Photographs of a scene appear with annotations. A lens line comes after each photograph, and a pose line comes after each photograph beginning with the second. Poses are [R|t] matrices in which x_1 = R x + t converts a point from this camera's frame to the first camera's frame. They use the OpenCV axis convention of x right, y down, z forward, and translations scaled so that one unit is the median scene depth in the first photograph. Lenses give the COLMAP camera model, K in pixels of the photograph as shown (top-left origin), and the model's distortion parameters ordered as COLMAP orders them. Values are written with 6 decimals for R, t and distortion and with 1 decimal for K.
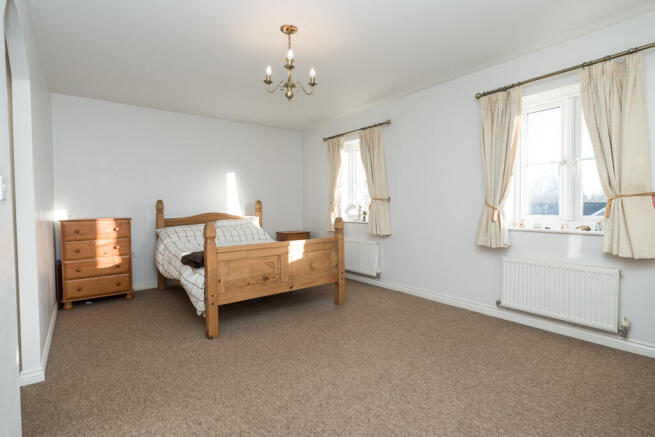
lens RADIAL K [[319.5, 0, 326.2], [0, 319.5, 218.3], [0, 0, 1]] dist [0.002178, -0.000476]
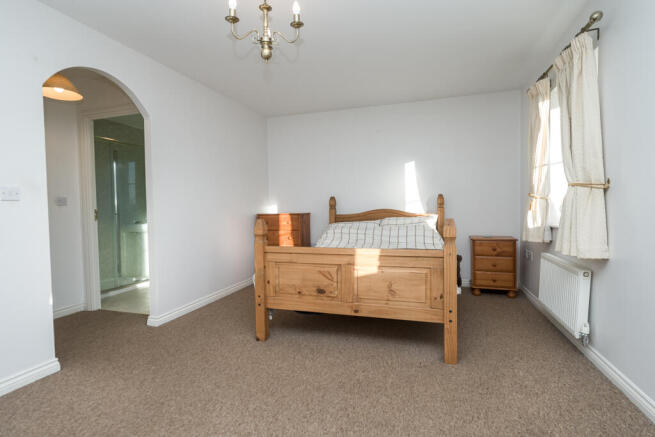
lens RADIAL K [[319.5, 0, 325.2], [0, 319.5, 218.4], [0, 0, 1]] dist [0.002178, -0.000476]
pose [[0.570137, 0.030730, -0.820975, 0.407486], [-0.019939, 0.999523, 0.023567, -0.012679], [0.821308, 0.002933, 0.570478, 0.469154]]
